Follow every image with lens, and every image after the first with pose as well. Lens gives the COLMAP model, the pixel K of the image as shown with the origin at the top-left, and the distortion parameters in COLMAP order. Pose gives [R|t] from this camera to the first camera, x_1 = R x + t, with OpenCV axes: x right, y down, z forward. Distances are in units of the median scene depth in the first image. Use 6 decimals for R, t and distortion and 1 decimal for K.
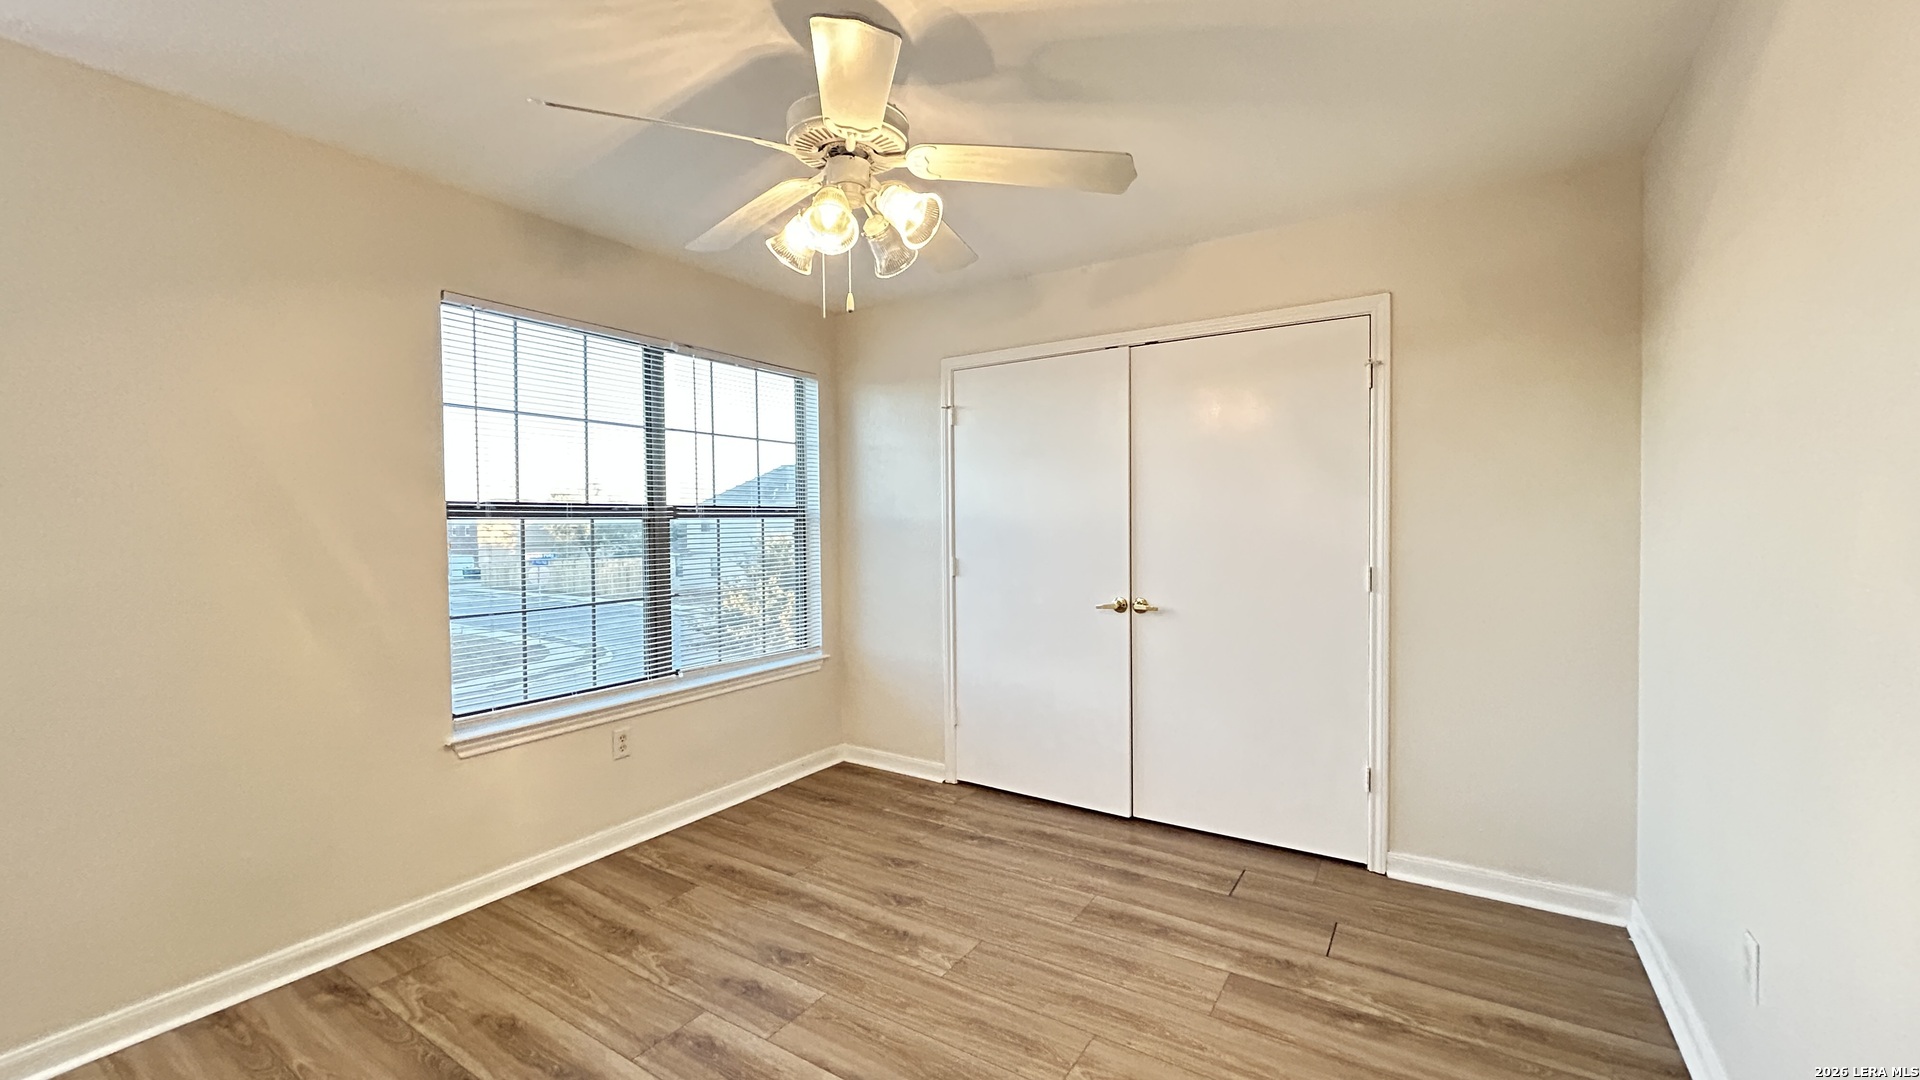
lens RADIAL K [[779.6, 0, 968.5], [0, 779.6, 538.2], [0, 0, 1]] dist [0.009274, 0.000821]
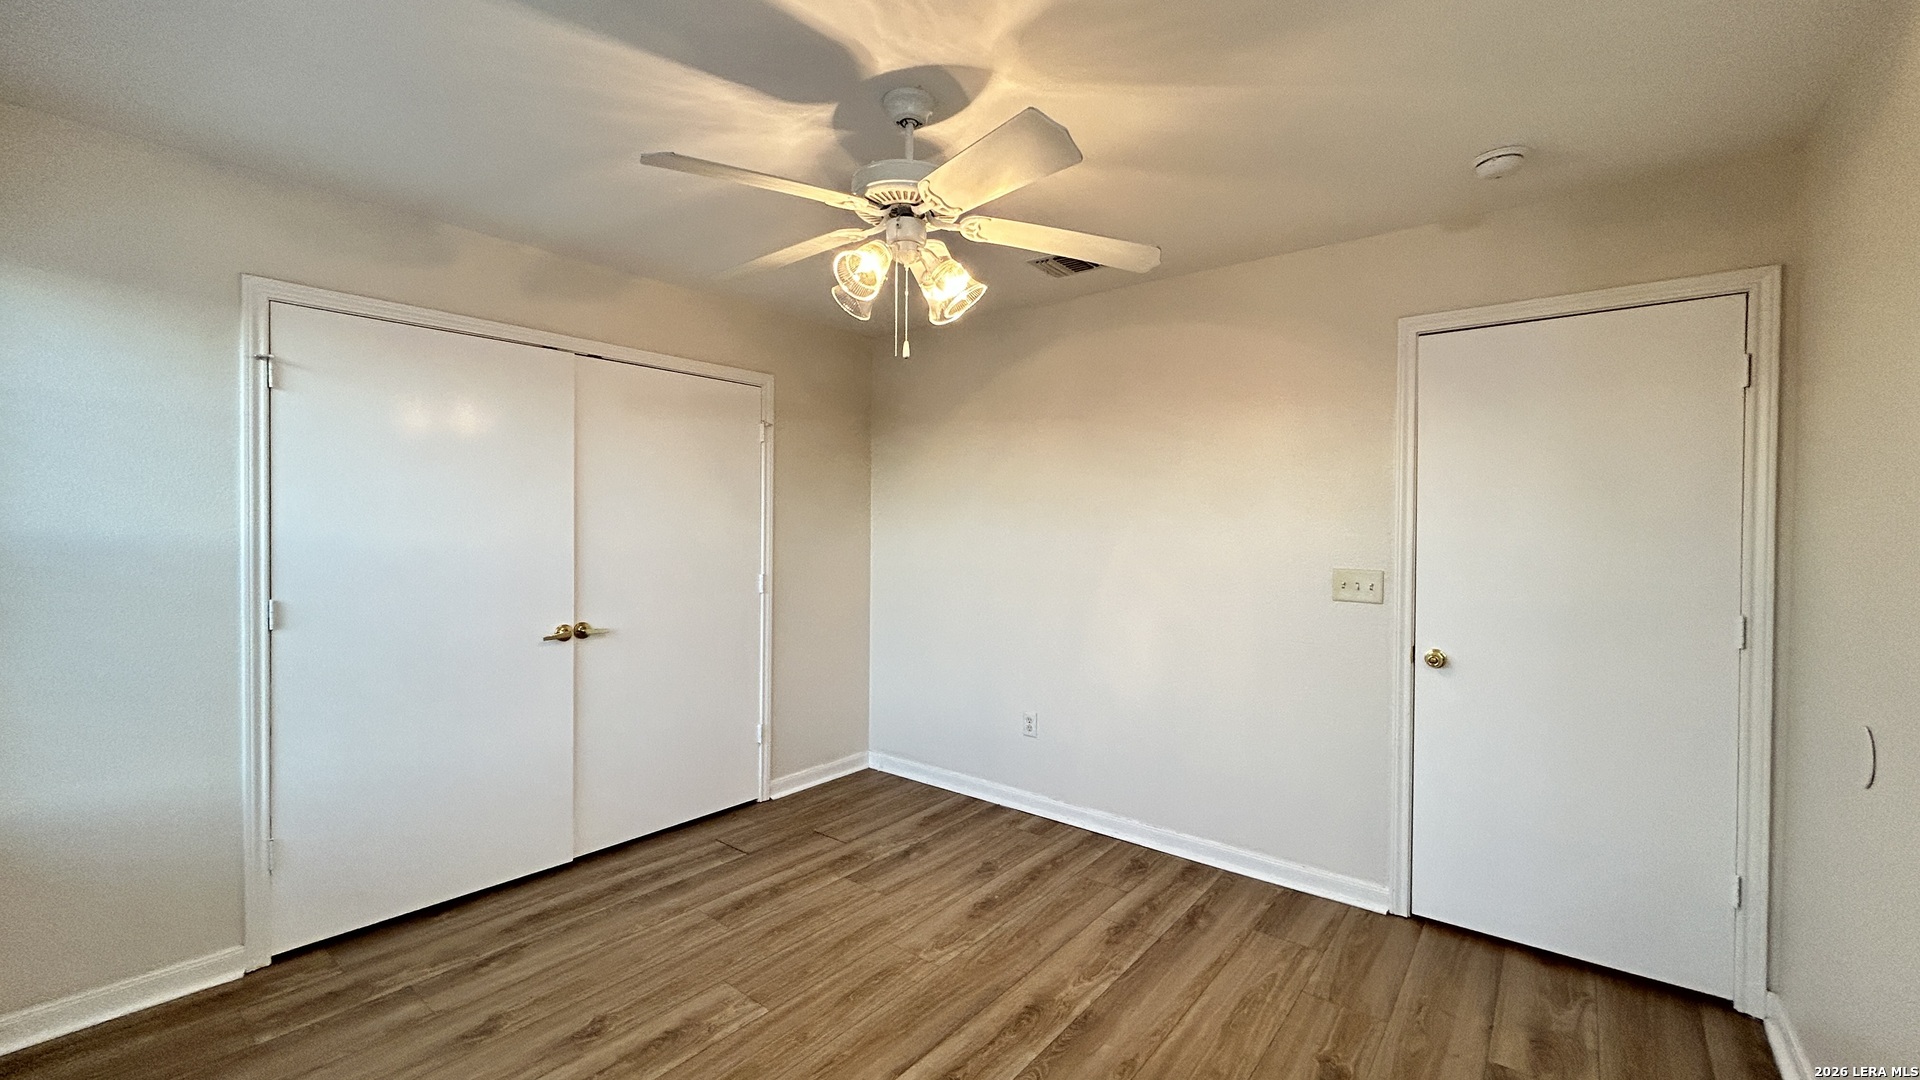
lens RADIAL K [[779.6, 0, 959.6], [0, 779.6, 539.3], [0, 0, 1]] dist [0.009274, 0.000821]
pose [[0.110103, -0.006330, 0.993900, -0.785876], [0.013854, 0.999892, 0.004834, -0.025917], [-0.993824, 0.013238, 0.110179, 0.517888]]
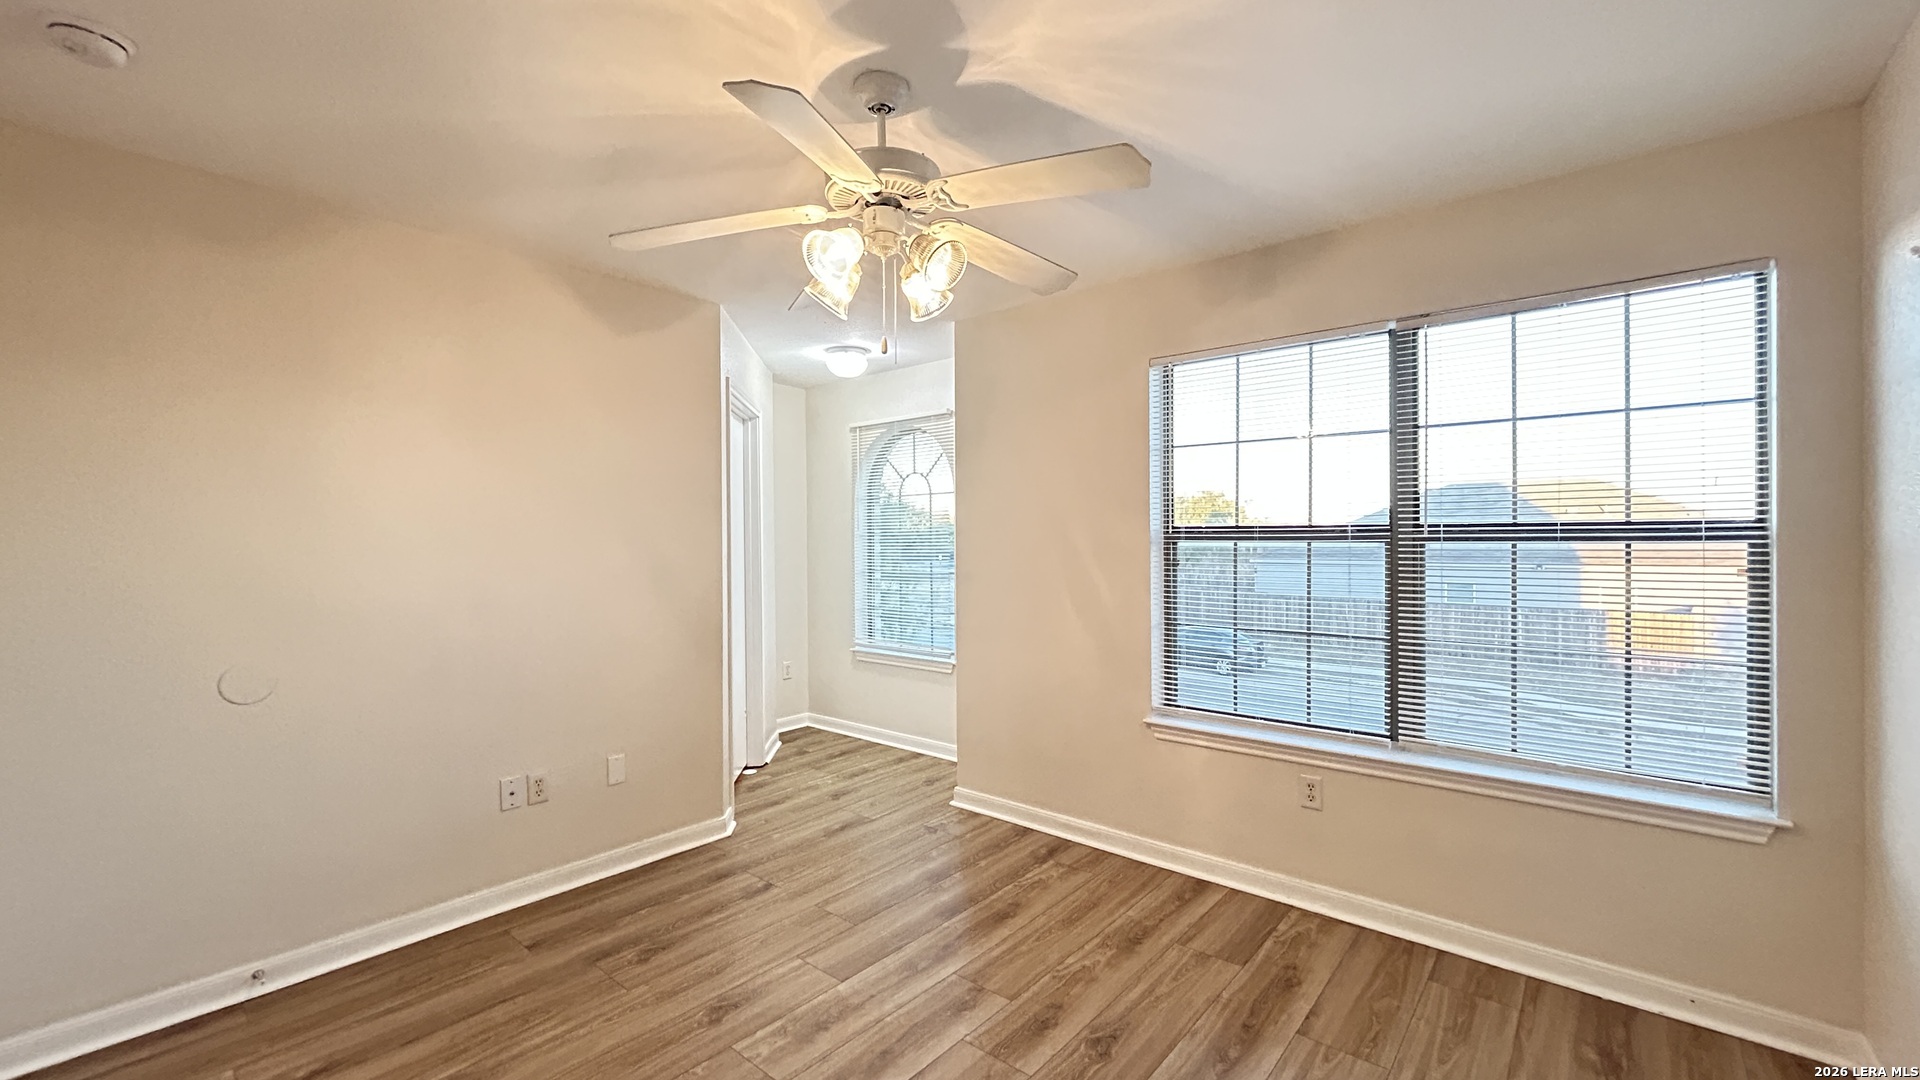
lens RADIAL K [[779.6, 0, 959.3], [0, 779.6, 538.5], [0, 0, 1]] dist [0.009274, 0.000821]
pose [[-0.139695, 0.011109, -0.990132, 0.556821], [-0.017860, 0.999746, 0.013736, -0.038002], [0.990034, 0.019602, -0.139461, 0.801857]]
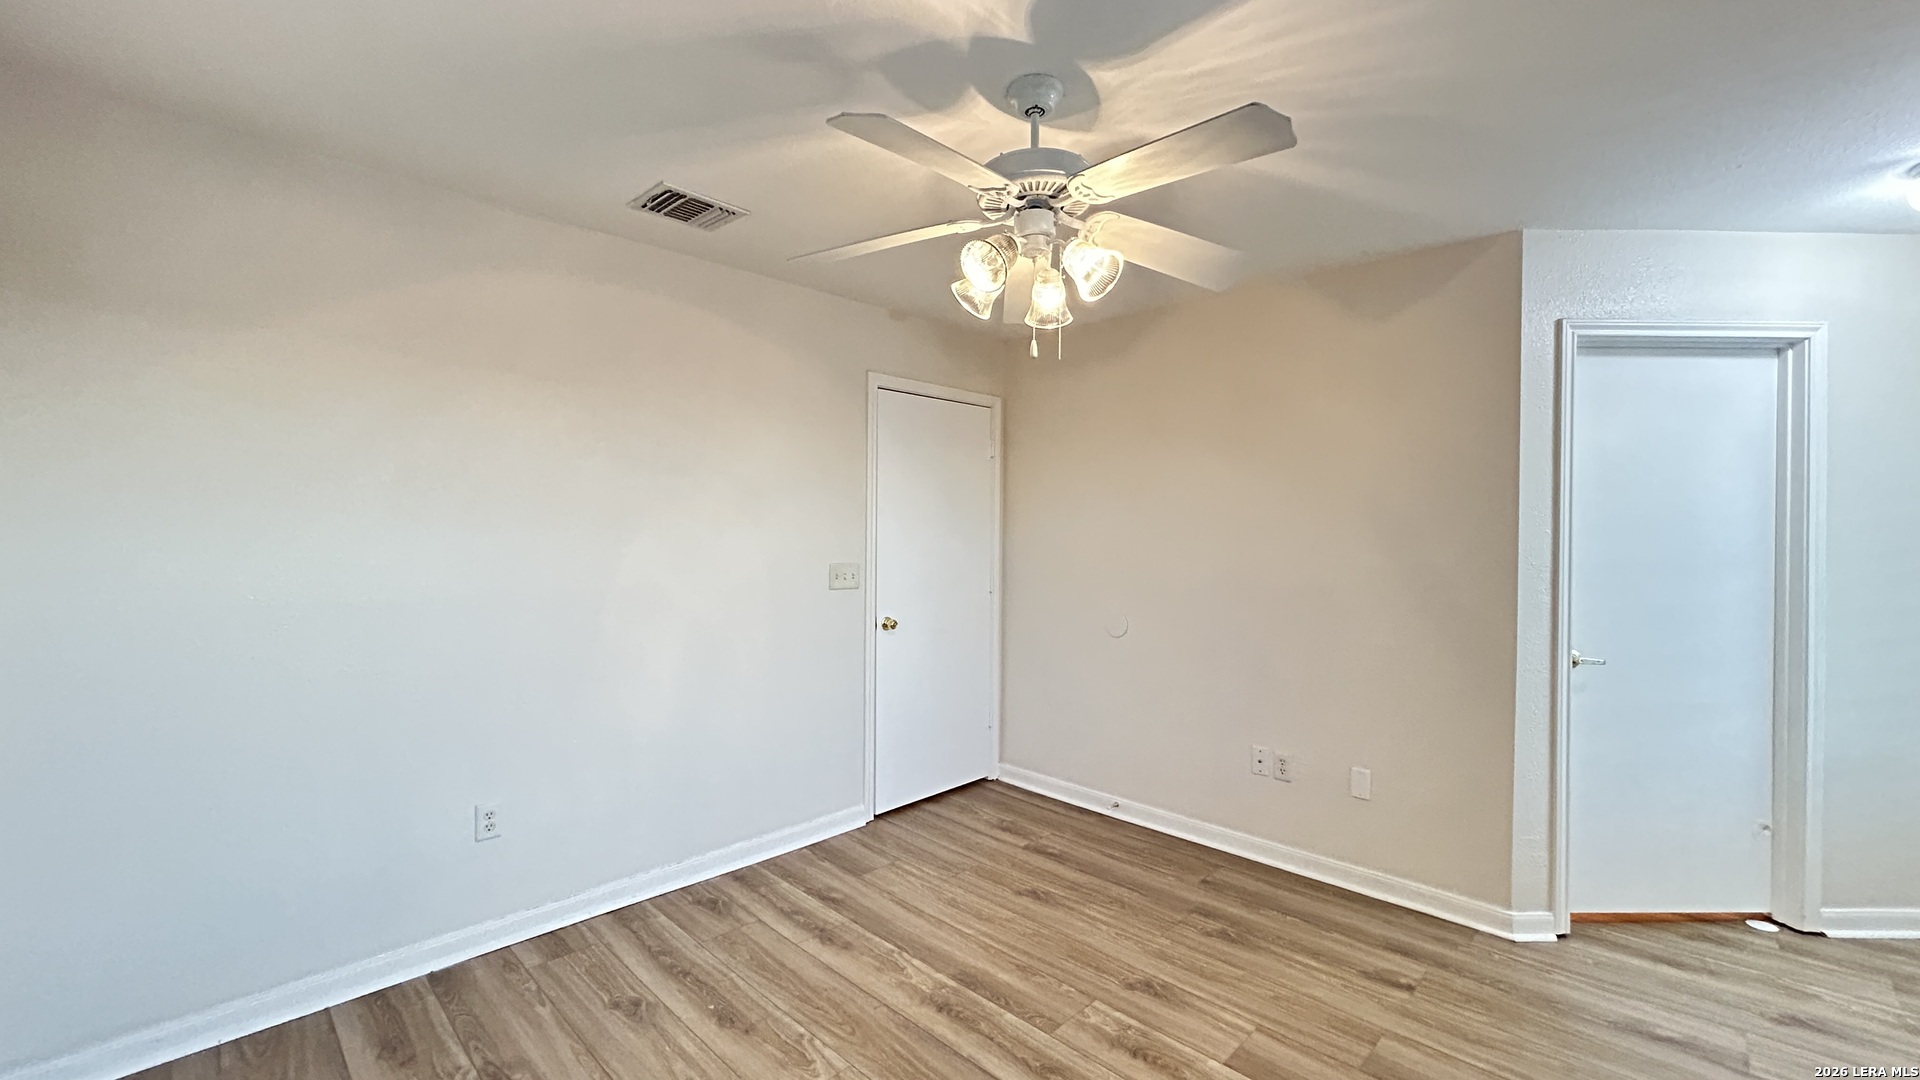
lens RADIAL K [[779.6, 0, 970.8], [0, 779.6, 539.3], [0, 0, 1]] dist [0.009274, 0.000821]
pose [[-0.980407, -0.001024, 0.196981, -0.175650], [0.005034, 0.999530, 0.030247, -0.049893], [-0.196919, 0.030646, -0.979941, 1.307667]]
